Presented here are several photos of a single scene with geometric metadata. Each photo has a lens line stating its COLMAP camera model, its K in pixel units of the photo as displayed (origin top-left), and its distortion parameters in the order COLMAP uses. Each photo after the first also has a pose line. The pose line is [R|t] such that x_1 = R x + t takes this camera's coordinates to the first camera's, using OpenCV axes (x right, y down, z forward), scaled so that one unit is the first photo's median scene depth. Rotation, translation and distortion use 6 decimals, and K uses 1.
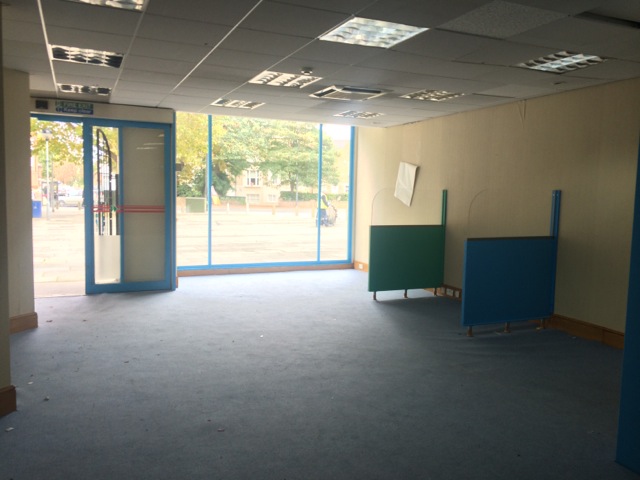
lens RADIAL K [[550.4, 0, 320.0], [0, 550.4, 240.0], [0, 0, 1]] dist [0.103884, -0.129613]
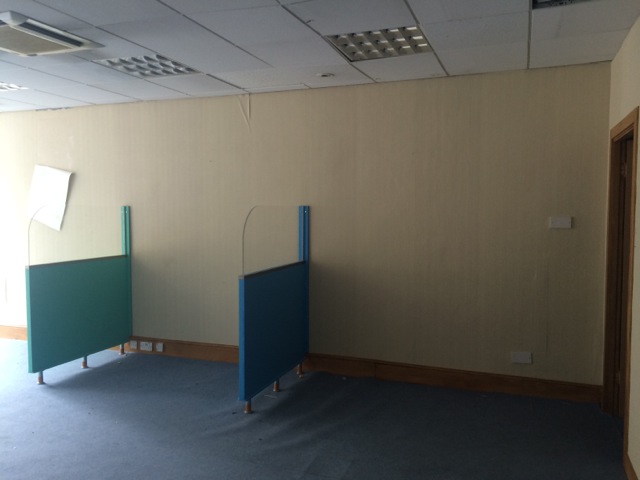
lens RADIAL K [[550.4, 0, 320.0], [0, 550.4, 240.0], [0, 0, 1]] dist [0.103884, -0.129613]
pose [[0.698490, -0.061218, 0.712996, -0.120872], [0.077274, 0.996961, 0.009897, -0.035161], [-0.711435, 0.048183, 0.701098, 0.320519]]
